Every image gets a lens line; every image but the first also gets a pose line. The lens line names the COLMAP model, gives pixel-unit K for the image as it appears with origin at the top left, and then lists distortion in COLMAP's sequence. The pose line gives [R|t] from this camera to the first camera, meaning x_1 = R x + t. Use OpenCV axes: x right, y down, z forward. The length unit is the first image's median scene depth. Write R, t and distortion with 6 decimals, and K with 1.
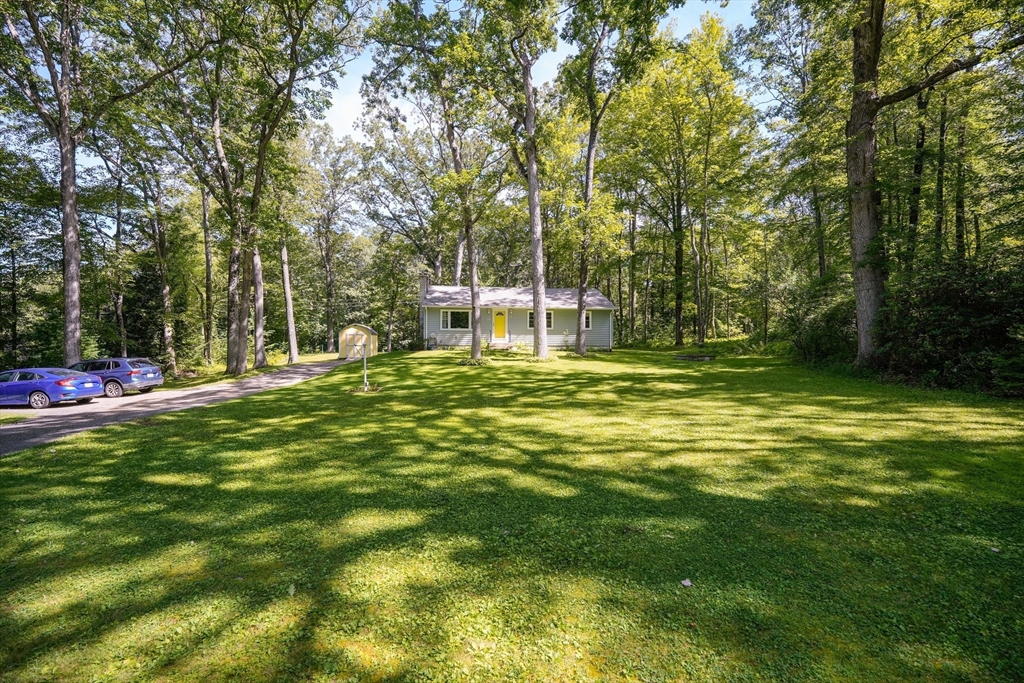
lens RADIAL K [[437.5, 0, 511.1], [0, 437.5, 342.3], [0, 0, 1]] dist [-0.011972, -0.000107]
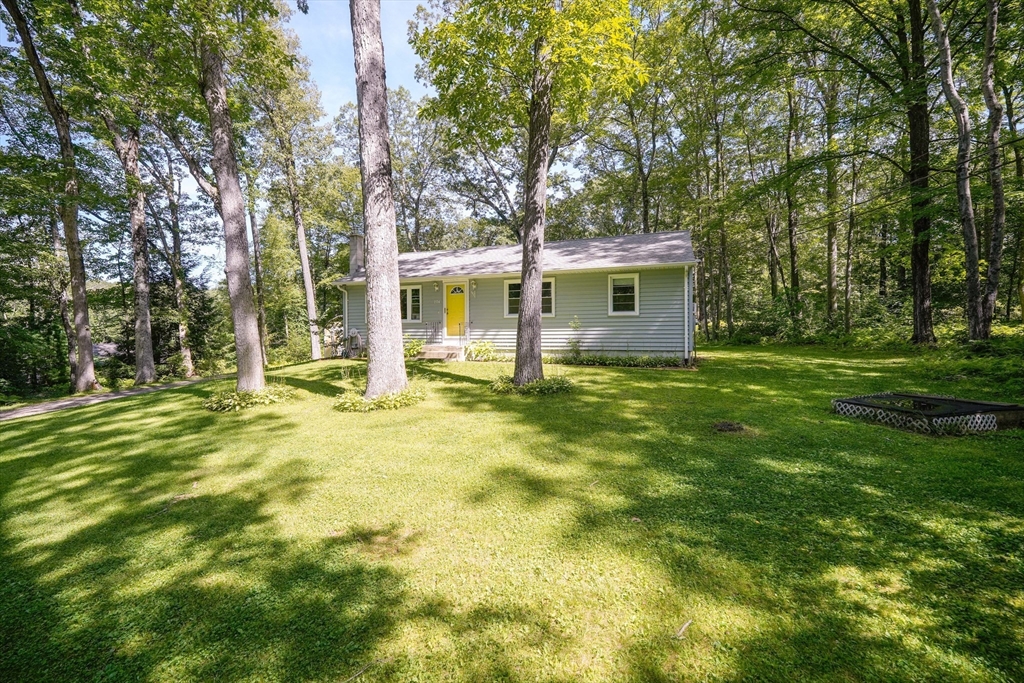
lens RADIAL K [[437.5, 0, 512.9], [0, 437.5, 341.3], [0, 0, 1]] dist [-0.011972, -0.000107]
pose [[0.903802, -0.002711, -0.427942, 0.257762], [0.013120, 0.999685, 0.021375, -0.012860], [0.427749, -0.024933, 0.903553, 0.537005]]
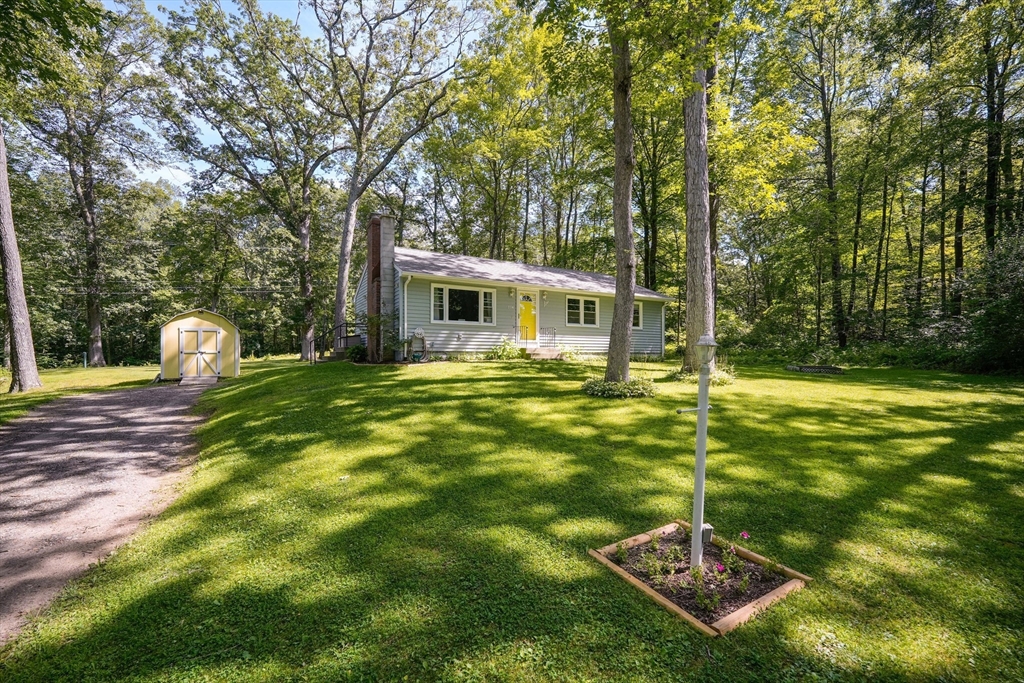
lens RADIAL K [[437.5, 0, 514.6], [0, 437.5, 351.6], [0, 0, 1]] dist [-0.011972, -0.000107]
pose [[0.909090, 0.001032, 0.416599, -0.276660], [-0.002420, 0.999993, 0.002804, 0.004078], [-0.416593, -0.003557, 0.909086, 0.470638]]
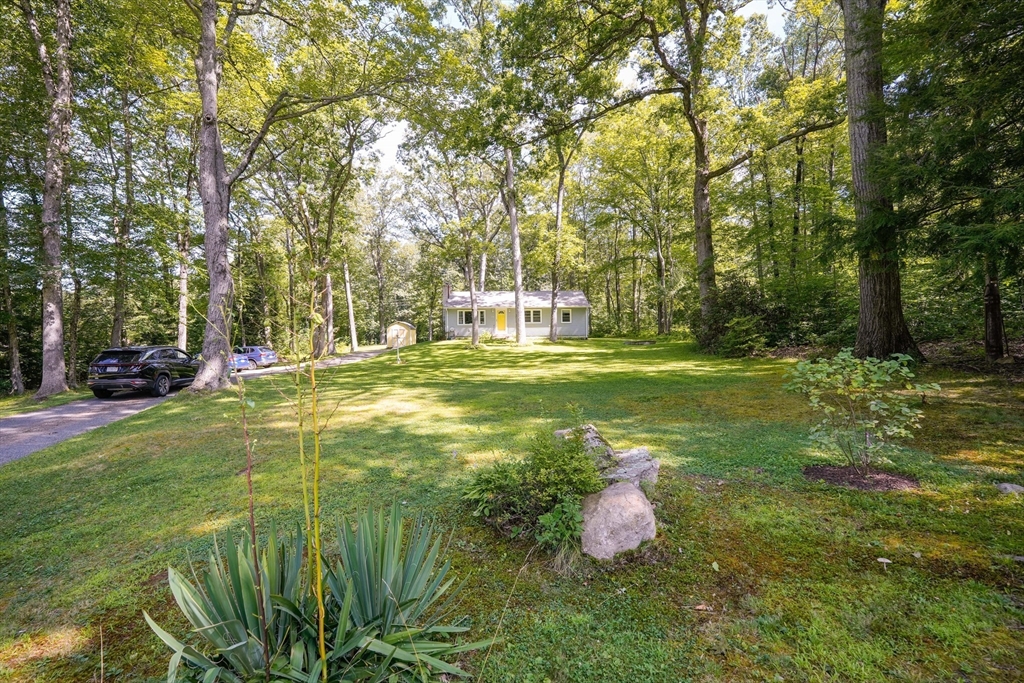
lens RADIAL K [[437.5, 0, 510.4], [0, 437.5, 343.5], [0, 0, 1]] dist [-0.011972, -0.000107]
pose [[0.993350, -0.012360, -0.114466, 0.151346], [0.014400, 0.999751, 0.017020, 0.007779], [0.114228, -0.018555, 0.993281, -0.322726]]
